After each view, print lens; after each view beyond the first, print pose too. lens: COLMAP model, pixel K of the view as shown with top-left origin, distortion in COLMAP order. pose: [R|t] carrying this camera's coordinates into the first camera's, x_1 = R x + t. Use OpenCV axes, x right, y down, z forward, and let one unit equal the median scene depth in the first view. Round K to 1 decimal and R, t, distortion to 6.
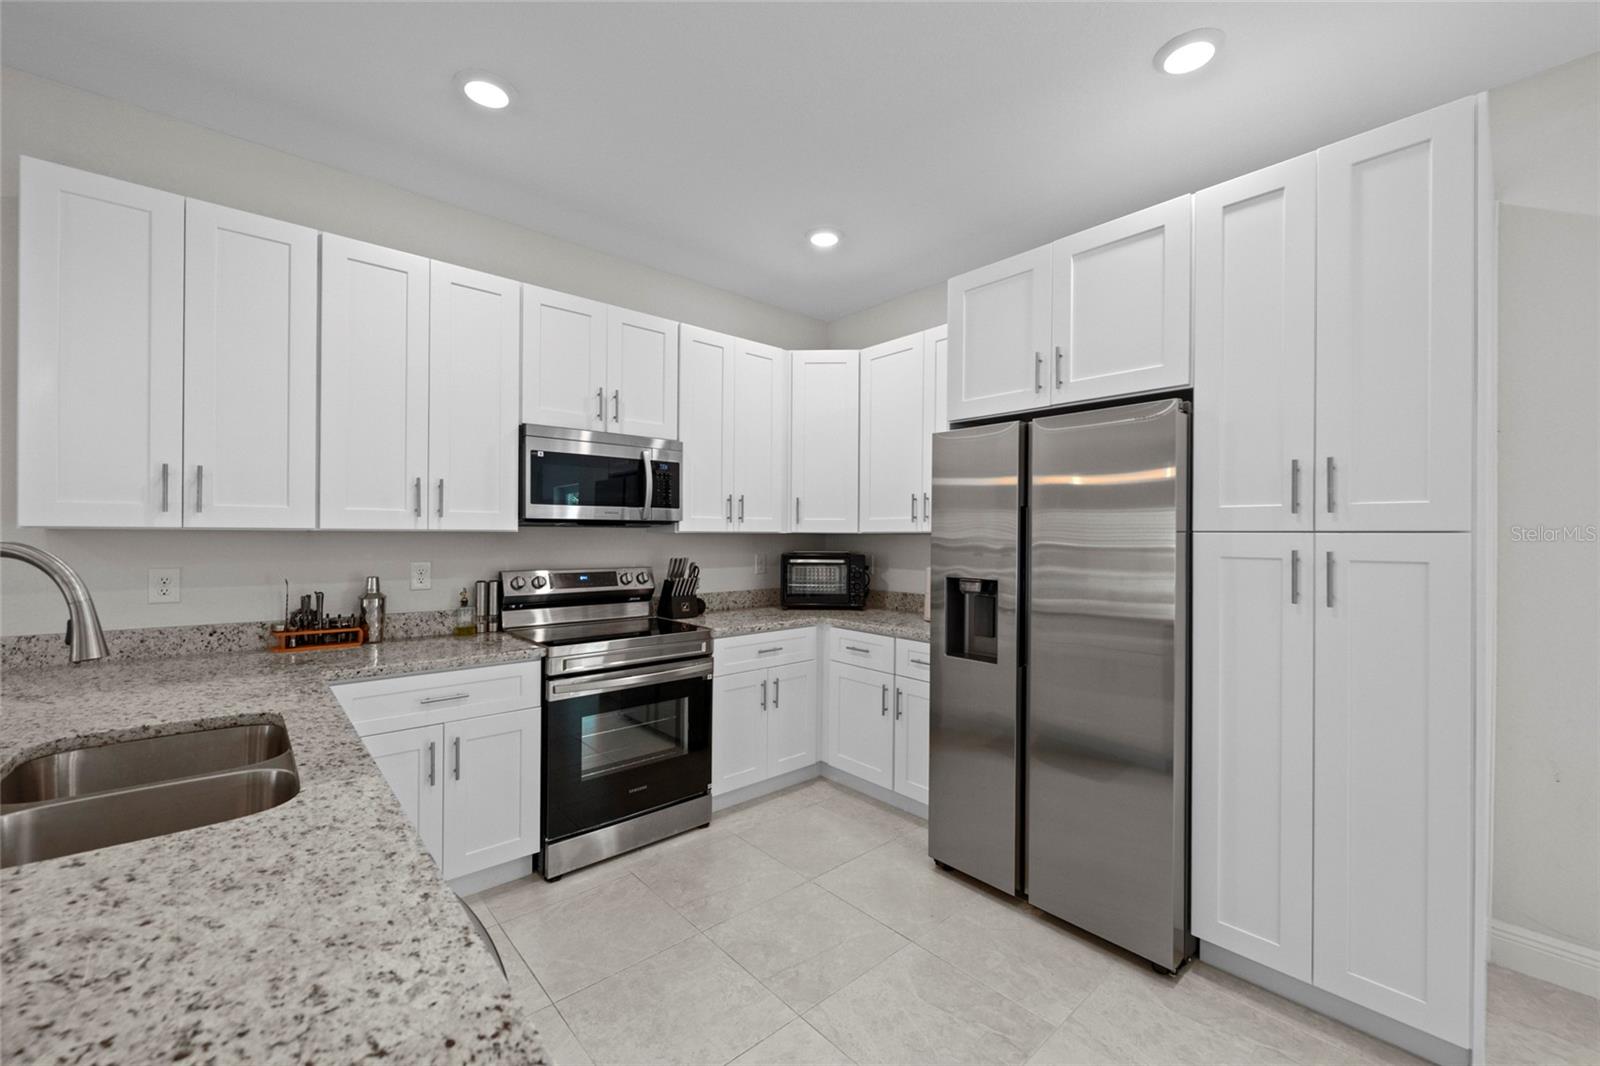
lens RADIAL K [[634.6, 0, 799.0], [0, 634.6, 533.7], [0, 0, 1]] dist [-0.001328, -0.000343]
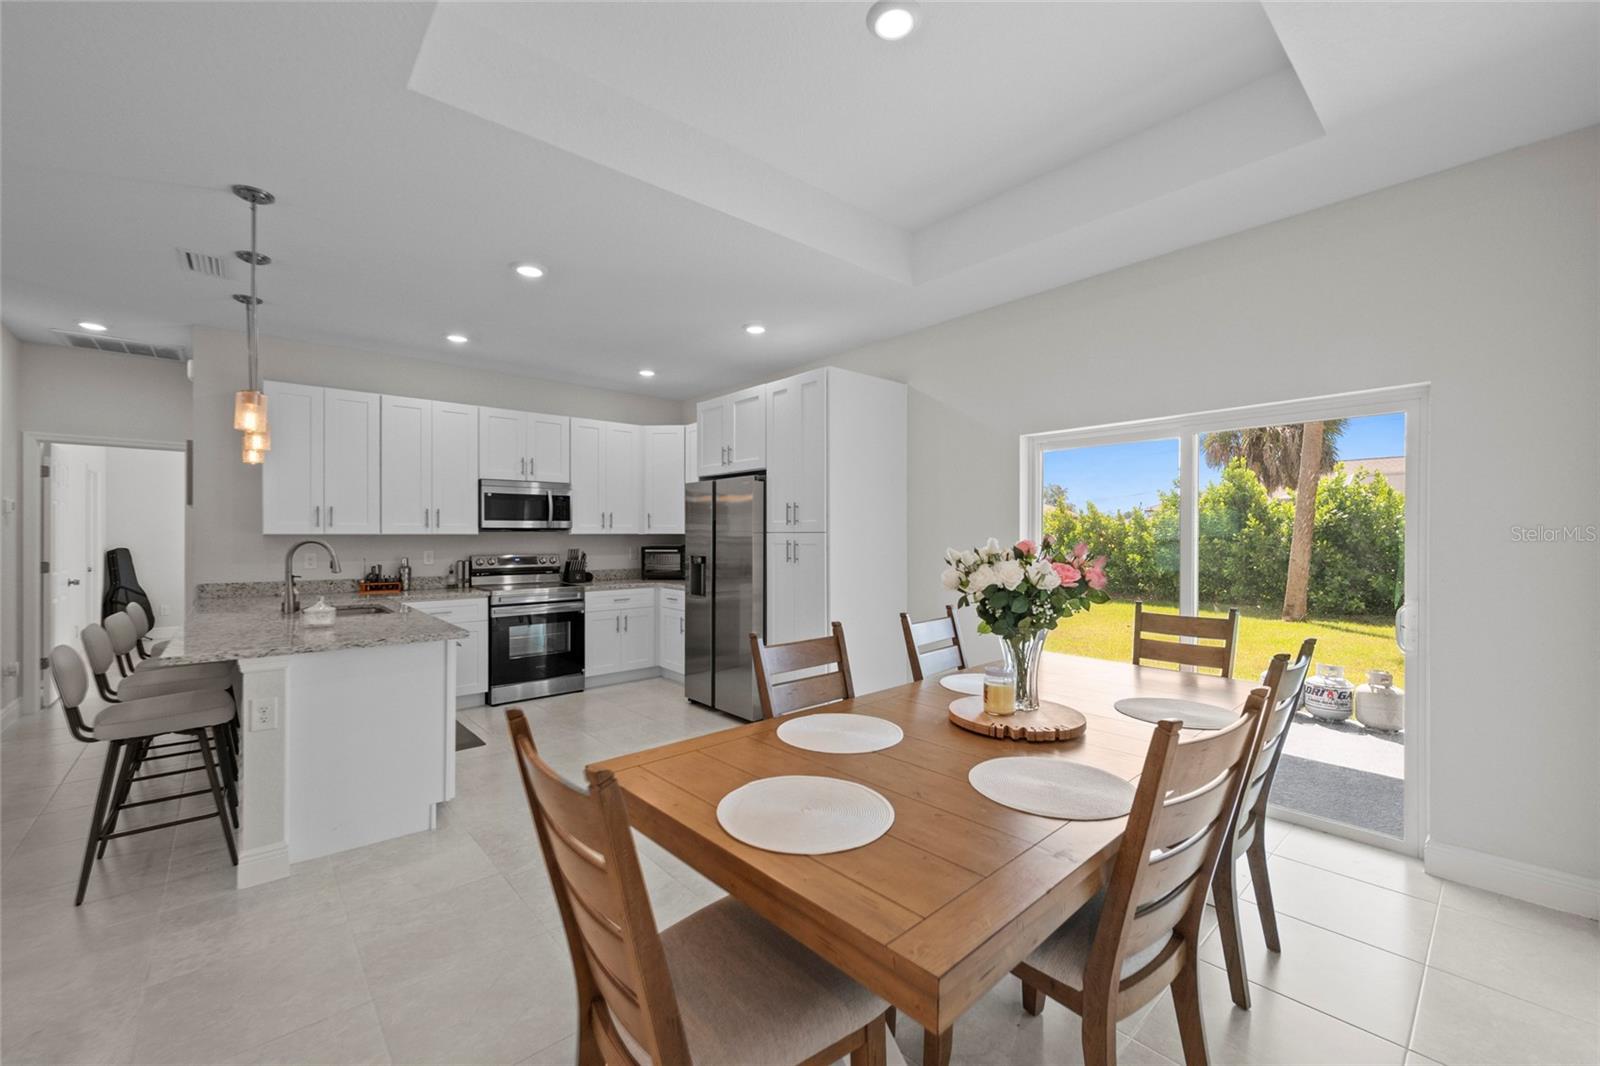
lens RADIAL K [[638.2, 0, 796.3], [0, 638.2, 537.0], [0, 0, 1]] dist [-0.000293, 0.000176]
pose [[0.999954, -0.006692, -0.006802, 0.540855], [0.006725, 0.999965, 0.004903, 0.001312], [0.006769, -0.004948, 0.999965, -0.941234]]
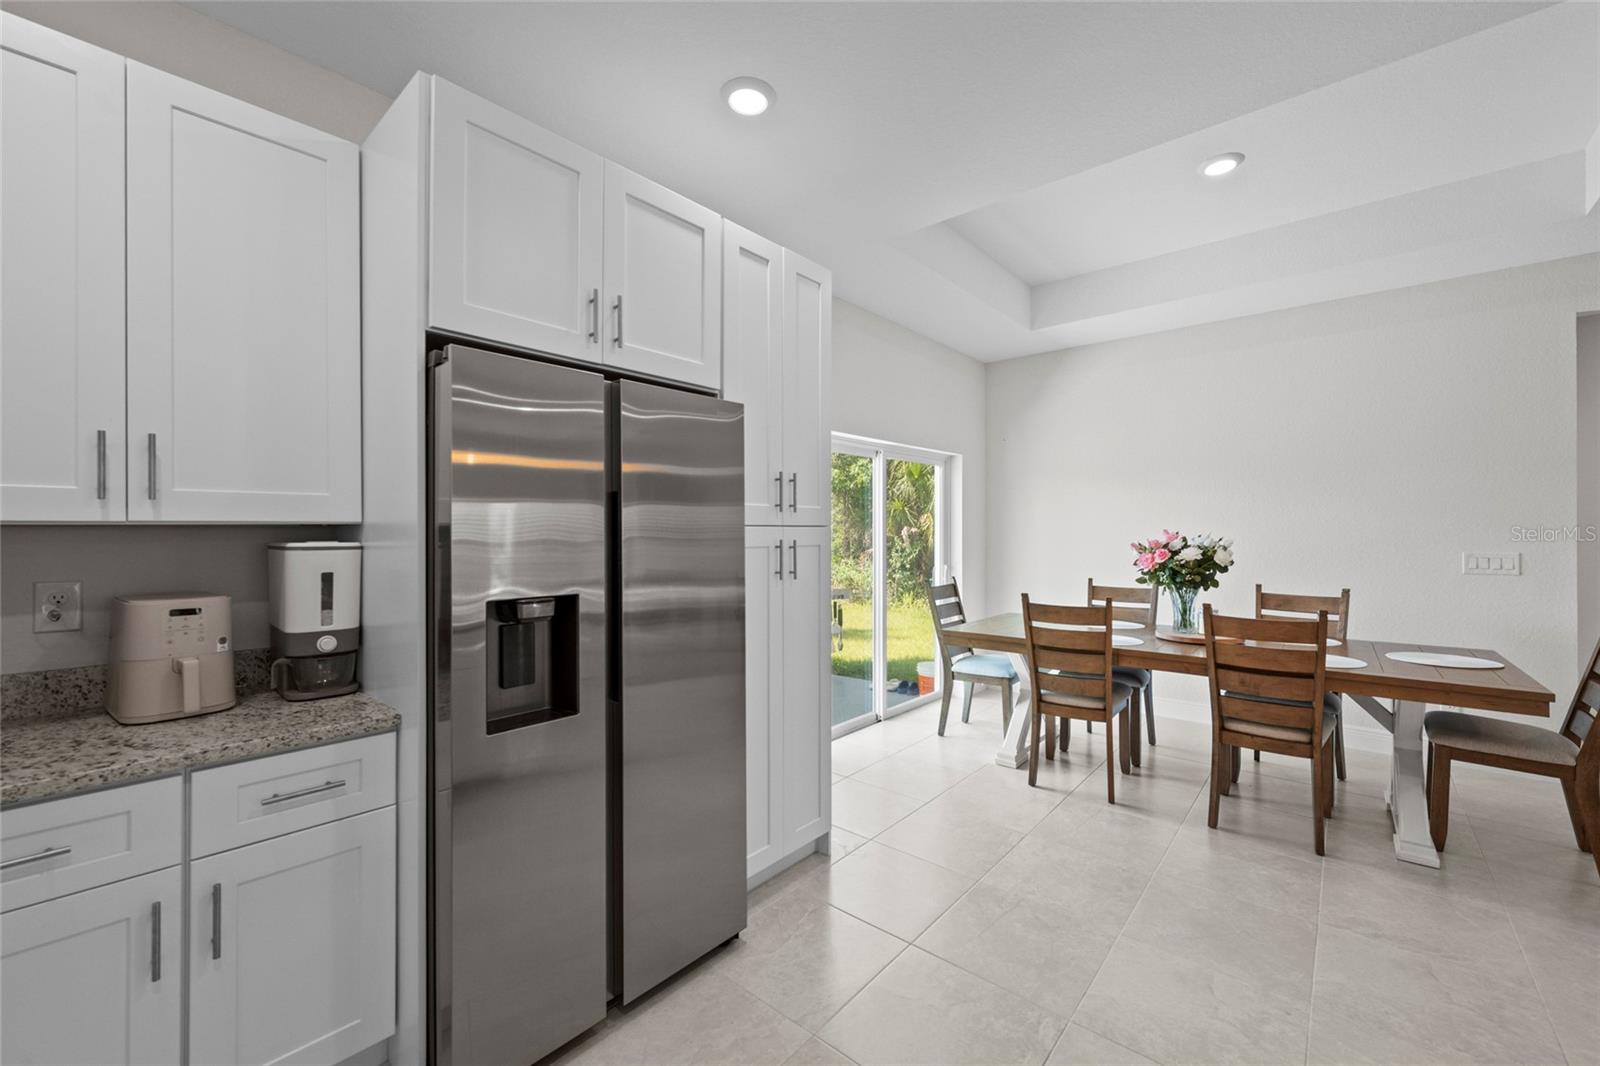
lens RADIAL K [[636.5, 0, 799.1], [0, 636.5, 528.8], [0, 0, 1]] dist [-0.001931, -0.000244]
pose [[-0.122482, -0.003976, 0.992463, -0.355449], [-0.002535, 0.999990, 0.003693, -0.001306], [-0.992468, -0.002063, -0.122490, 0.731884]]
